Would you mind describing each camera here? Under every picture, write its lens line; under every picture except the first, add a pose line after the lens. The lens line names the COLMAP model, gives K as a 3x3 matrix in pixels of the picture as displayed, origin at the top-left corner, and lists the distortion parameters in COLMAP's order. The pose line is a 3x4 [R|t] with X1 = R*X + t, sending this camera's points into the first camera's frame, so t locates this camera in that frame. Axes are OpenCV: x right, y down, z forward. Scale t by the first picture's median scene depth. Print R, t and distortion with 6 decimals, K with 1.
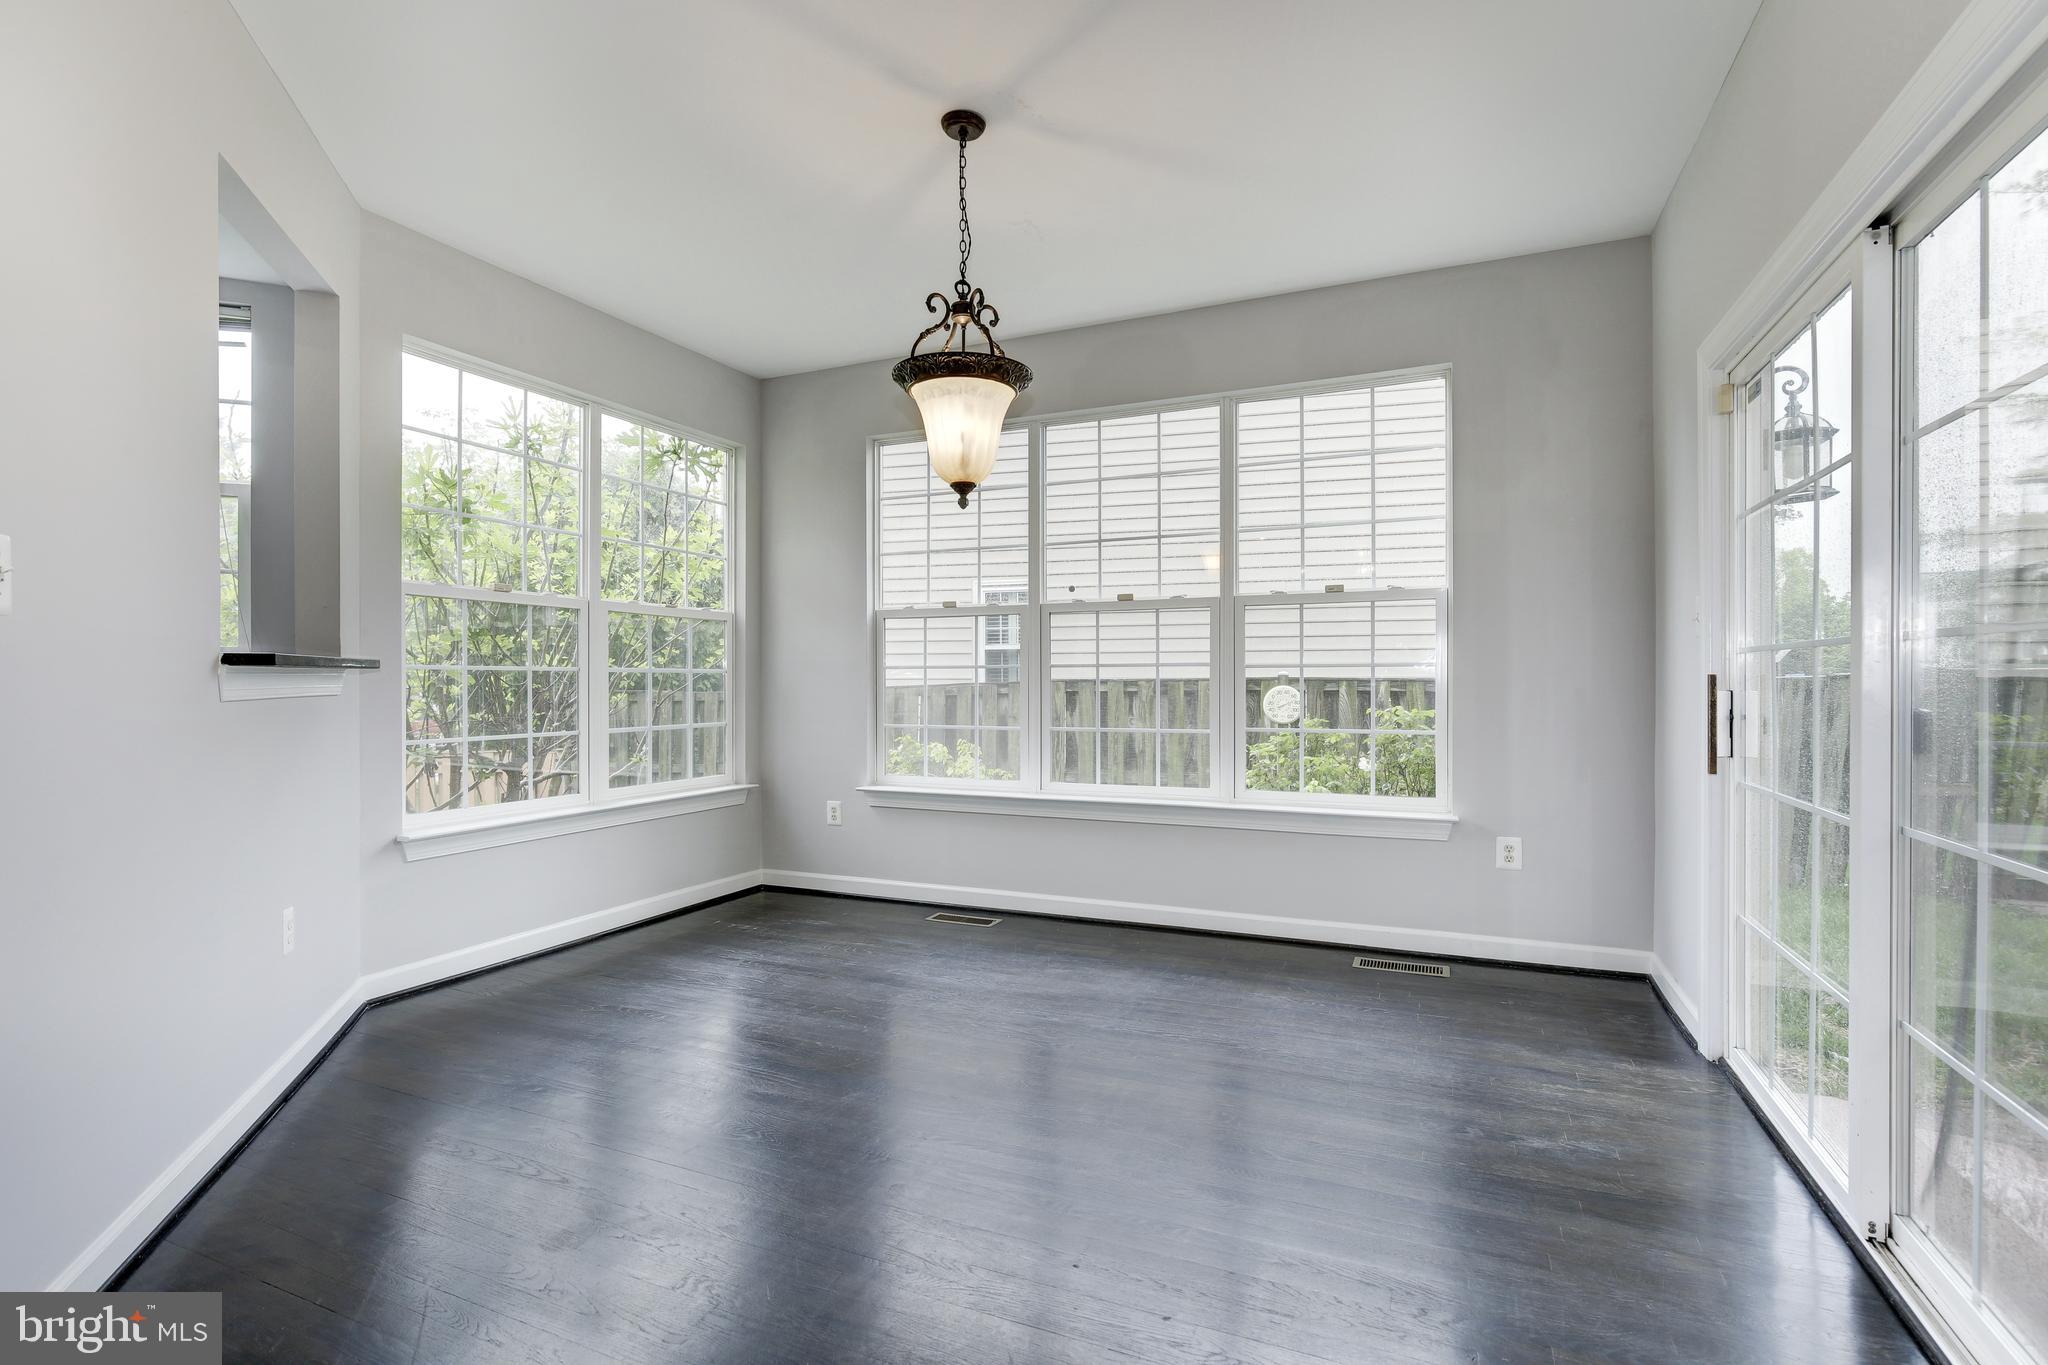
lens RADIAL K [[942.2, 0, 990.7], [0, 942.2, 690.1], [0, 0, 1]] dist [-0.019842, 0.005262]
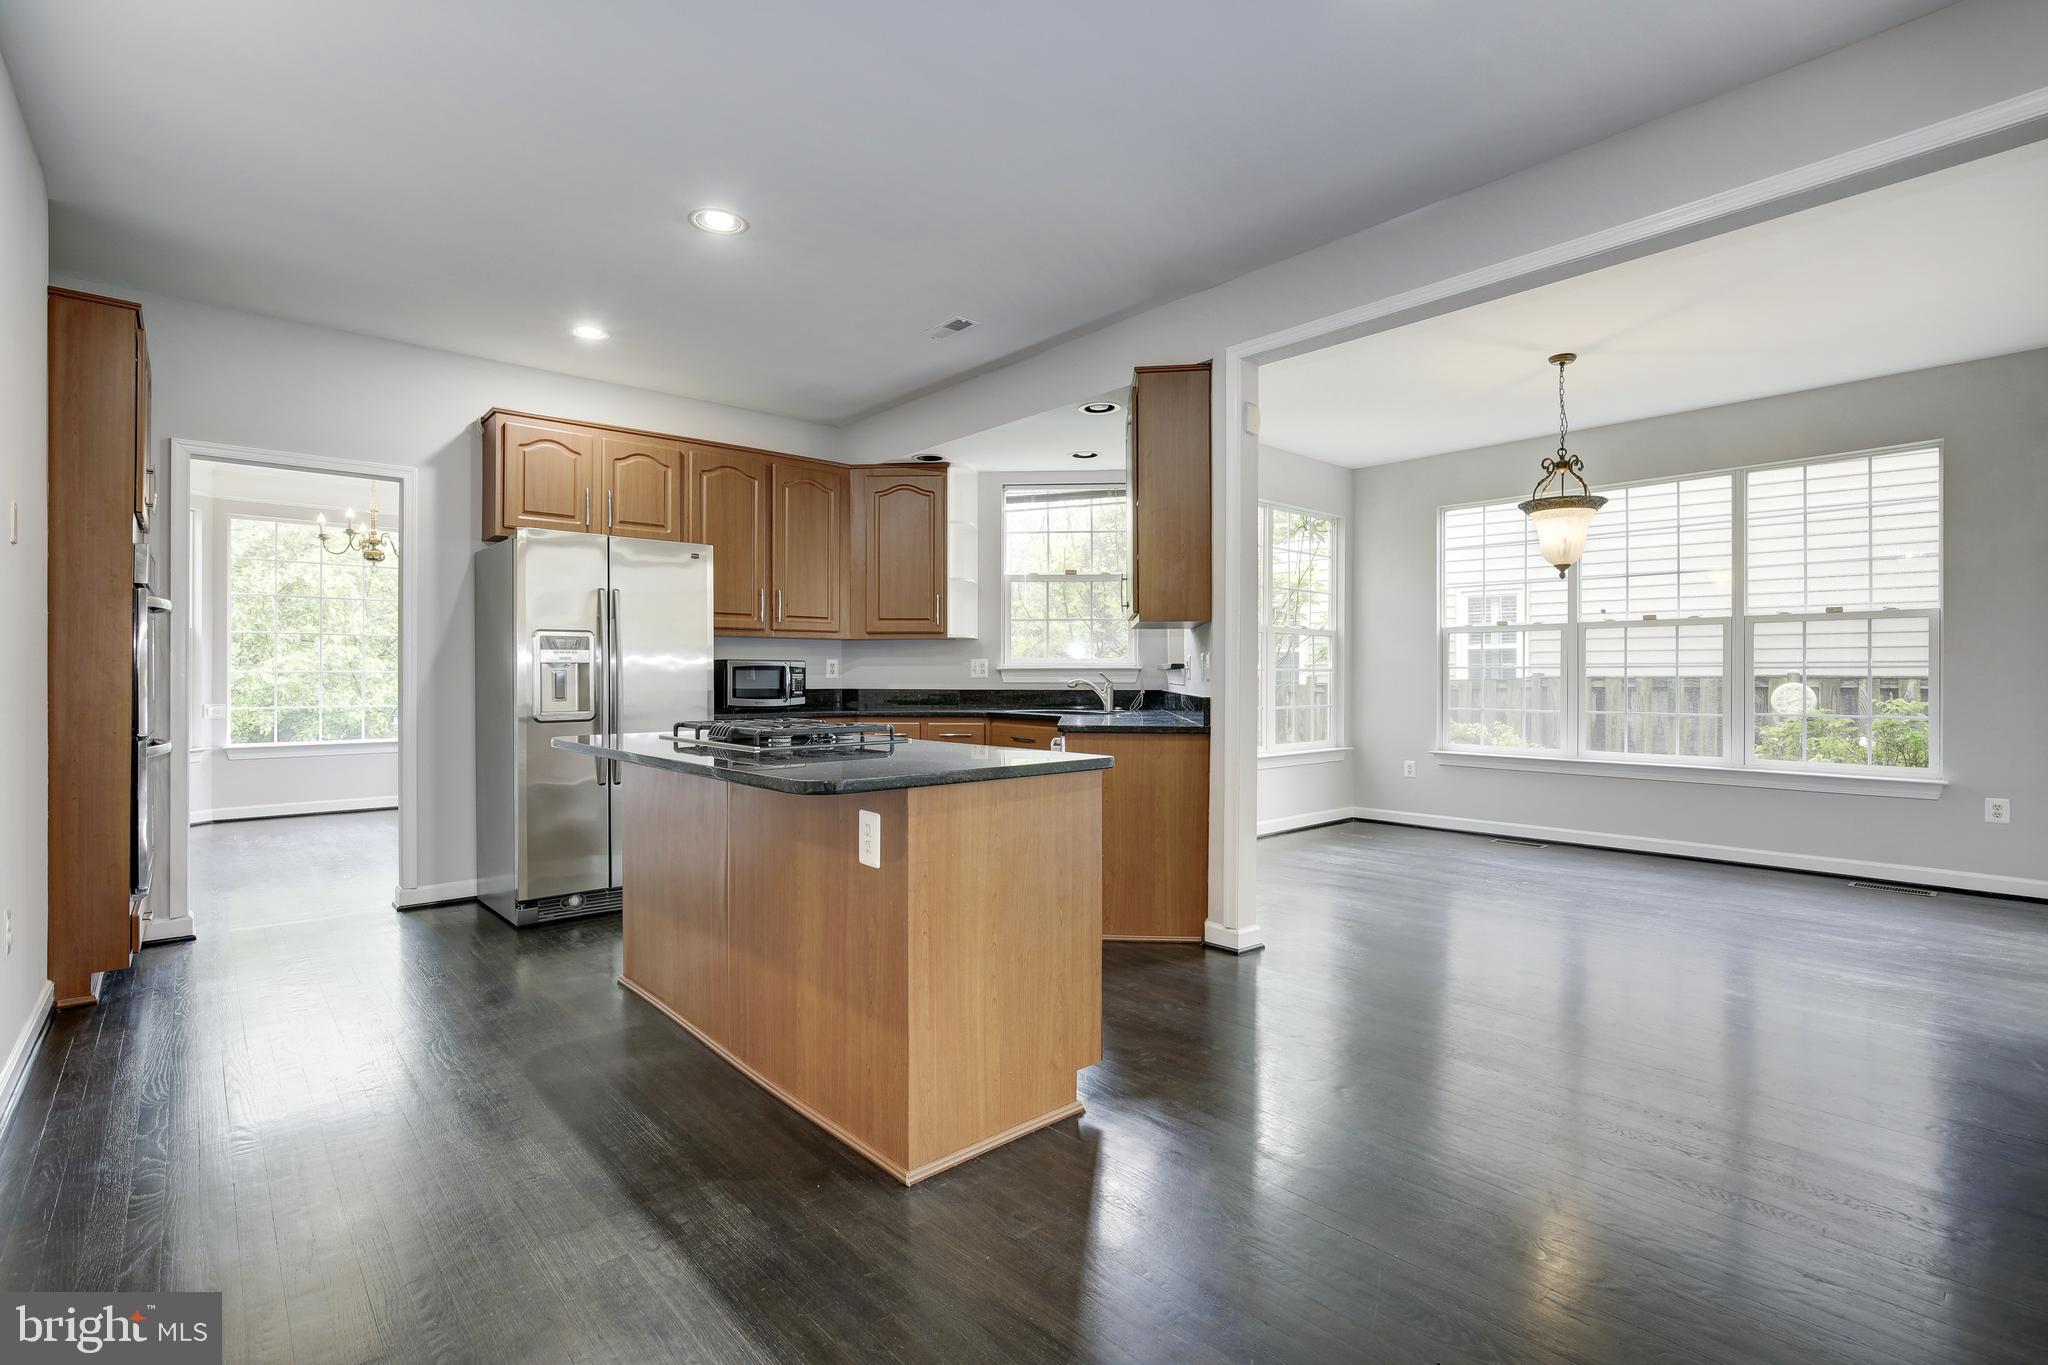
lens RADIAL K [[942.2, 0, 1029.2], [0, 942.2, 675.4], [0, 0, 1]] dist [-0.019842, 0.005262]
pose [[0.924347, 0.003718, -0.381534, -0.175212], [-0.007858, 0.999926, -0.009293, 0.006454], [0.381471, 0.011588, 0.924308, -0.614729]]
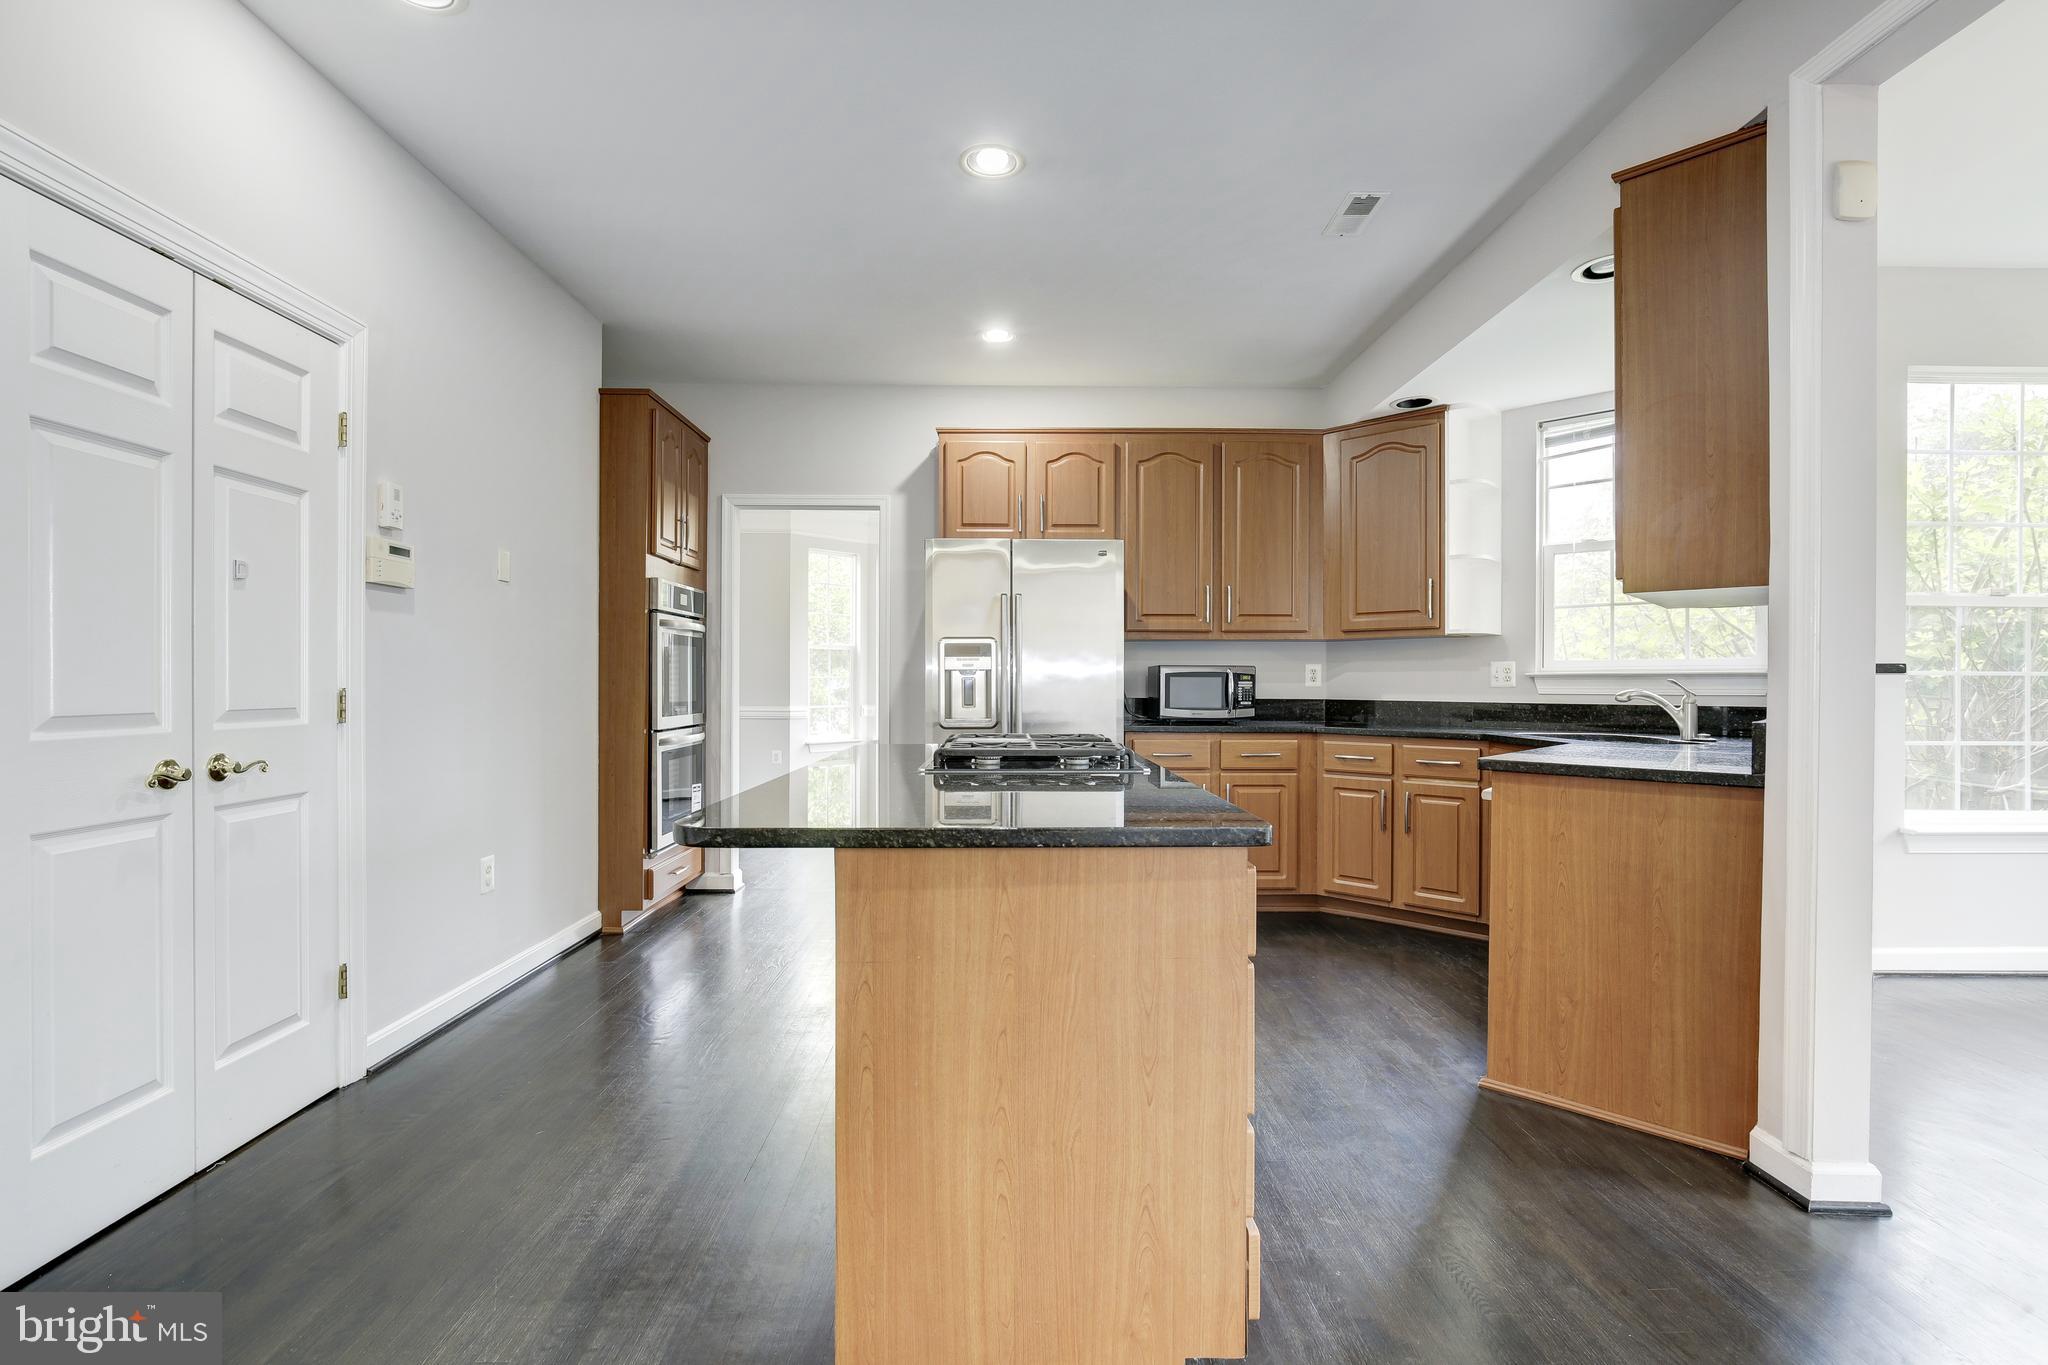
lens RADIAL K [[942.2, 0, 1012.8], [0, 942.2, 678.0], [0, 0, 1]] dist [-0.019842, 0.005262]
pose [[0.455276, -0.000492, -0.890350, -0.099628], [-0.013958, 0.999873, -0.007690, 0.003262], [0.890241, 0.015929, 0.455211, -0.290143]]
